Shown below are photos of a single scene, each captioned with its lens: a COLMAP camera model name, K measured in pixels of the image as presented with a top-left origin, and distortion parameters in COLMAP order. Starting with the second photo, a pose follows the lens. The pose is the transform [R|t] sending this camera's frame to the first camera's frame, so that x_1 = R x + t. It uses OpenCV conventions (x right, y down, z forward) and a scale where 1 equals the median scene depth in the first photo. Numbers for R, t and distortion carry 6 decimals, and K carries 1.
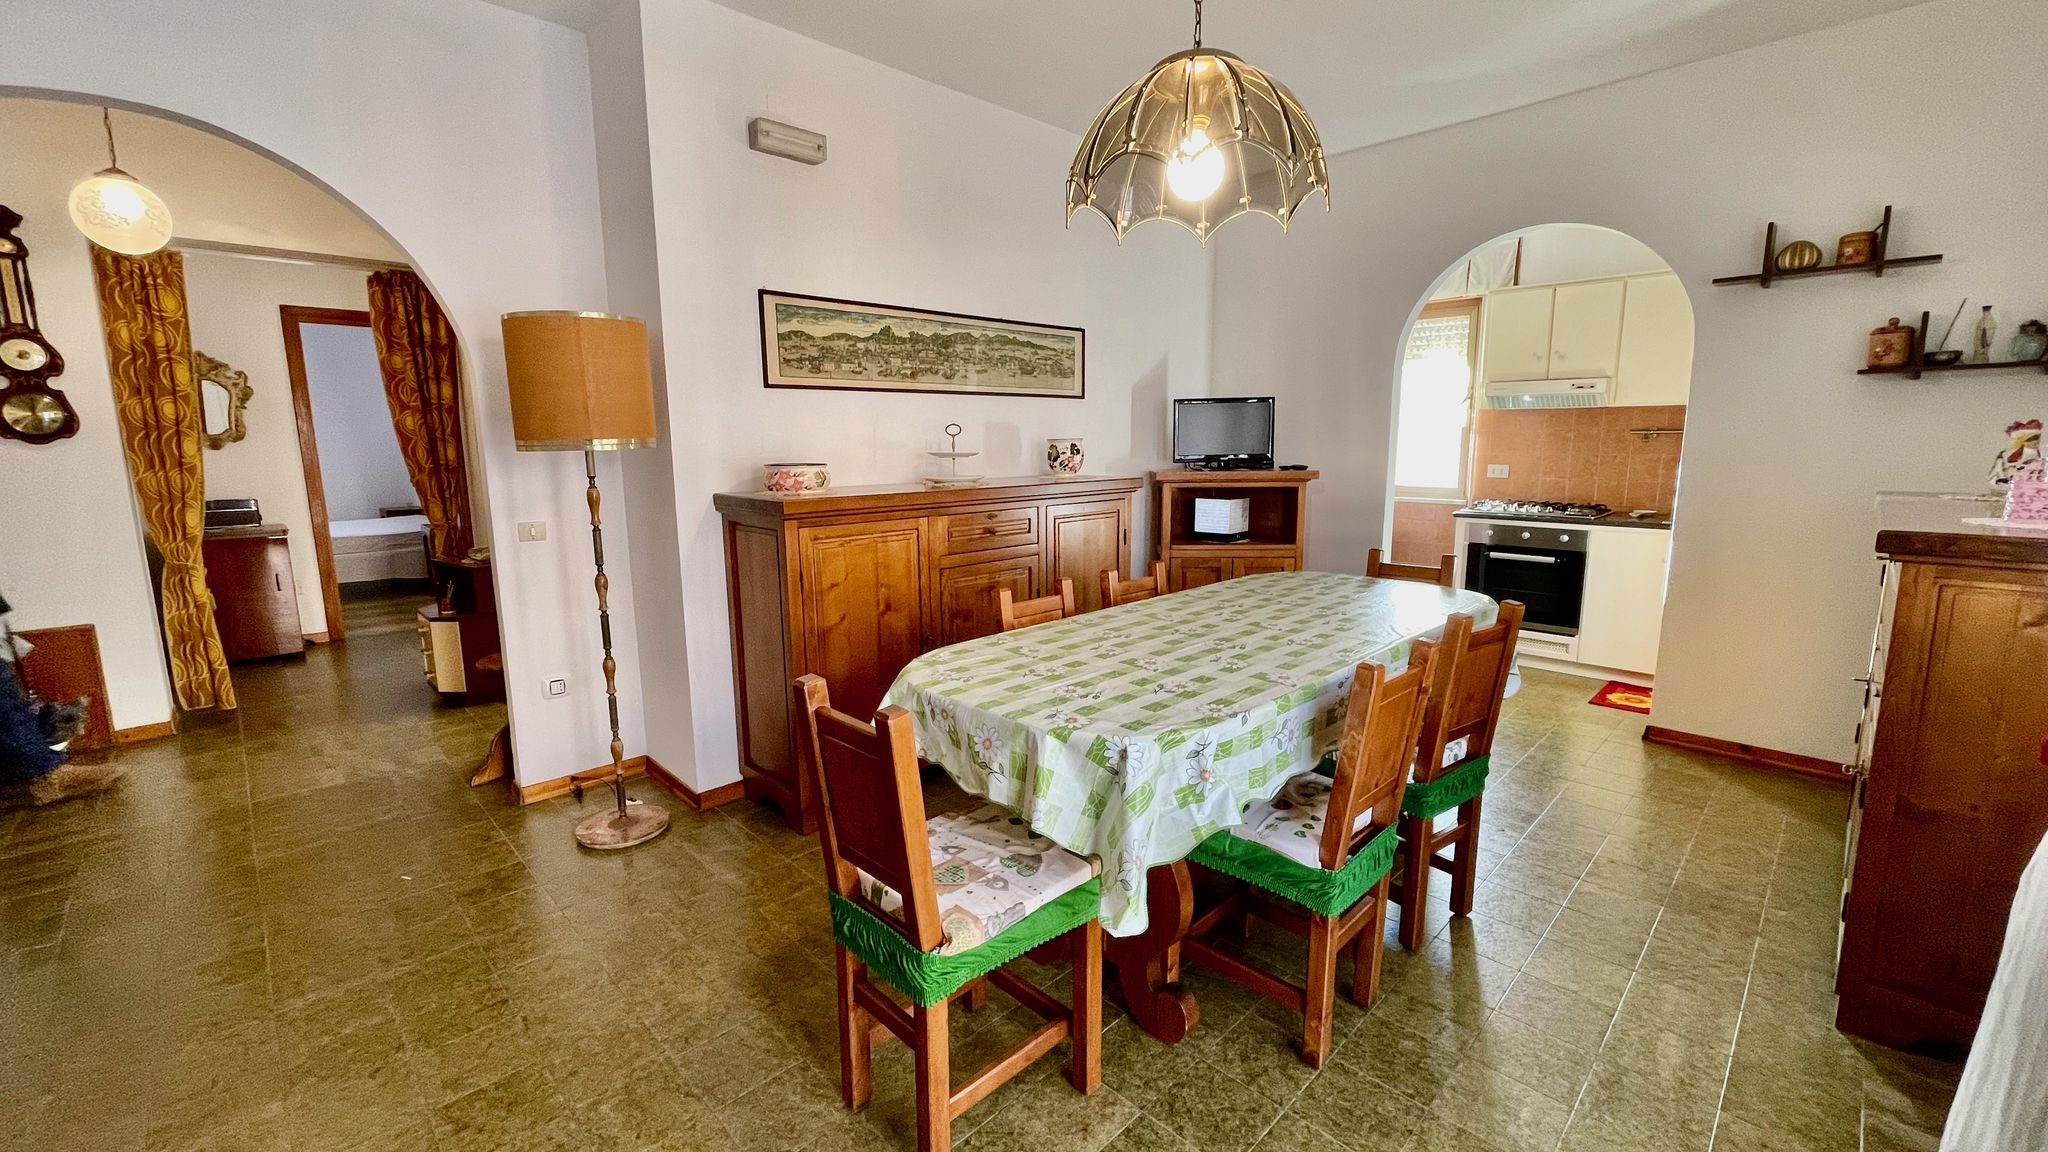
lens RADIAL K [[821.5, 0, 1032.5], [0, 821.5, 573.2], [0, 0, 1]] dist [-0.002469, -0.001177]
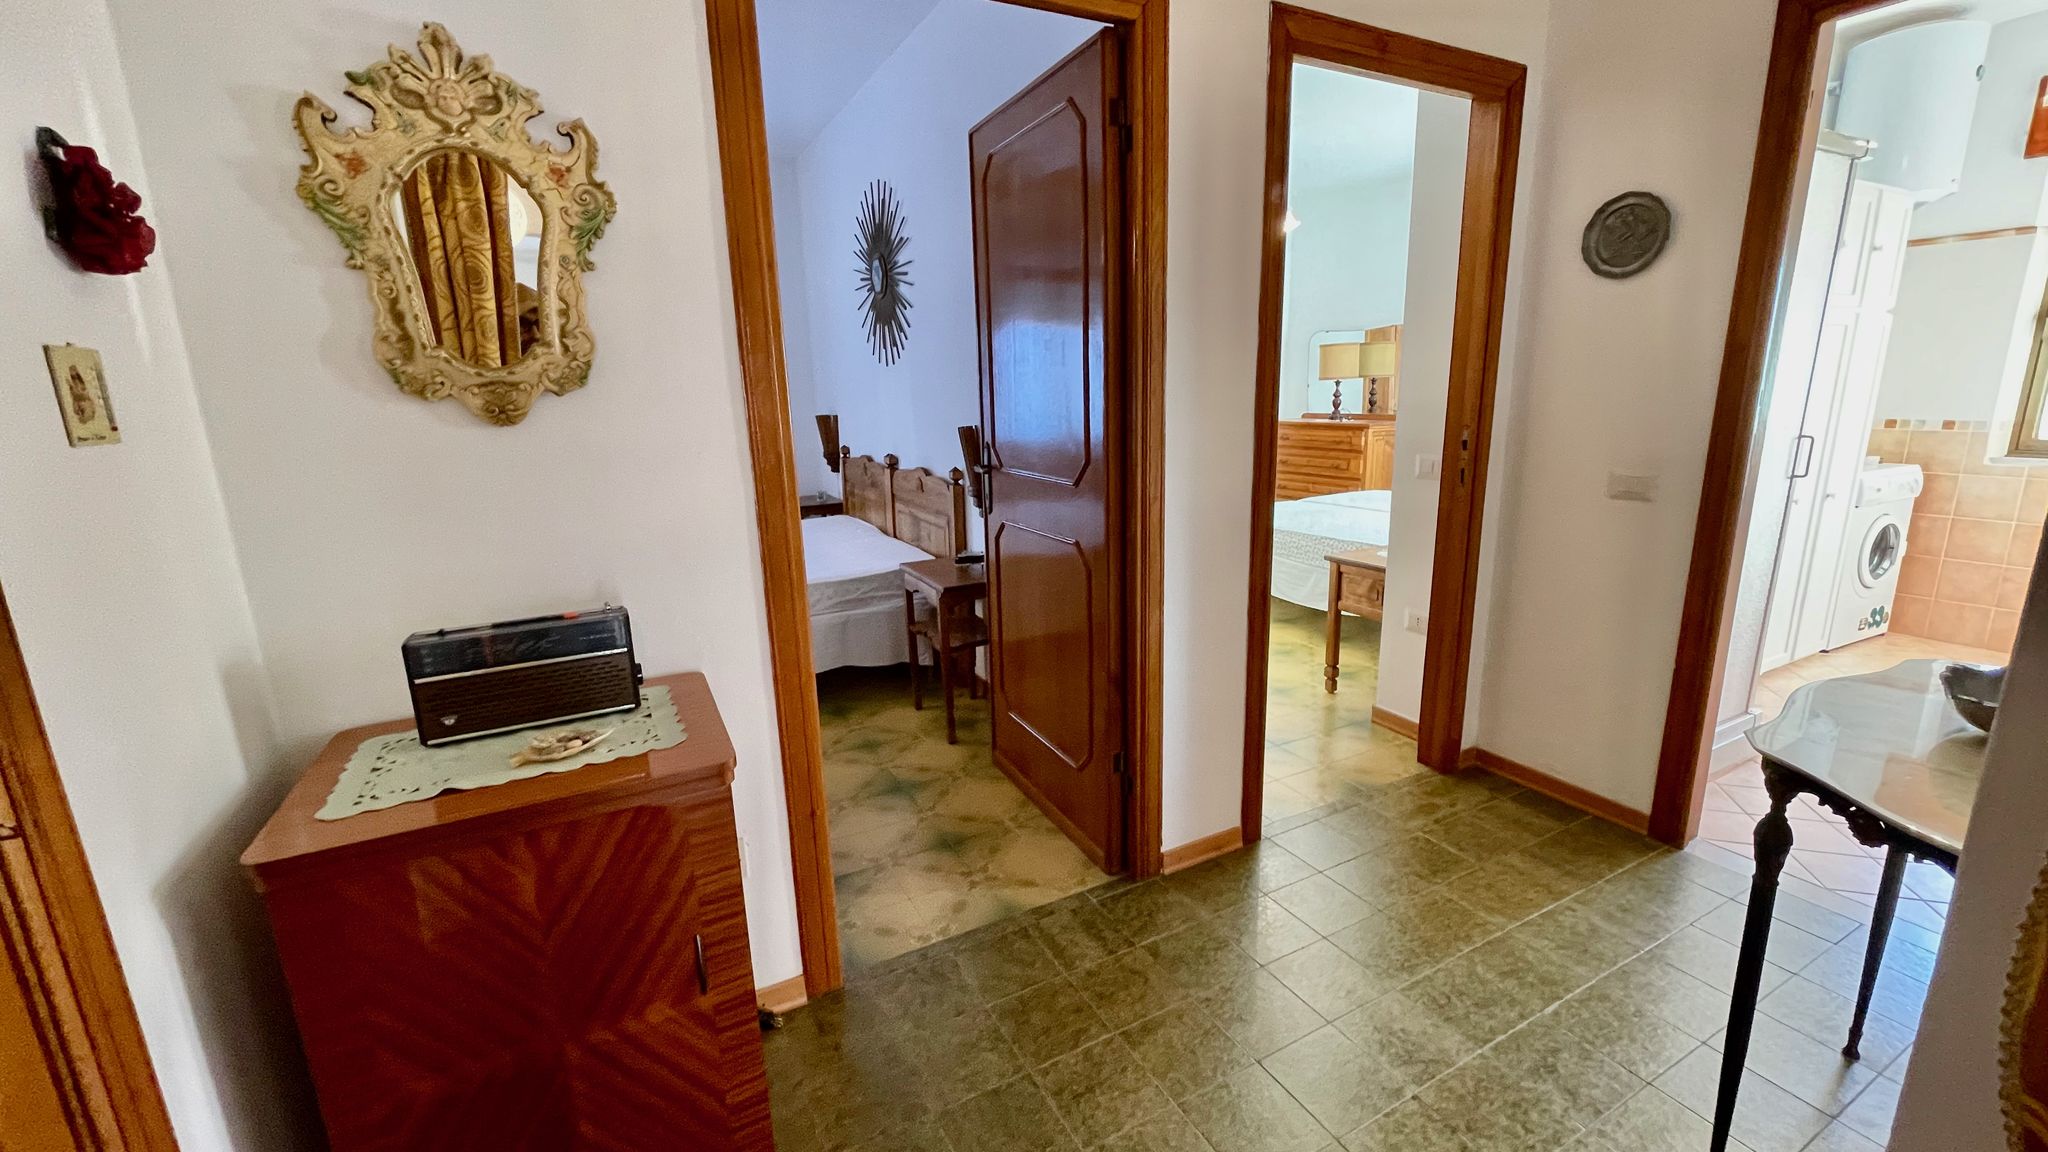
lens RADIAL K [[821.5, 0, 1032.5], [0, 821.5, 573.2], [0, 0, 1]] dist [-0.002469, -0.001177]
pose [[0.955360, 0.044632, -0.292055, -1.041940], [-0.025089, 0.997209, 0.070326, -0.176182], [0.294379, -0.059859, 0.953812, 1.096617]]
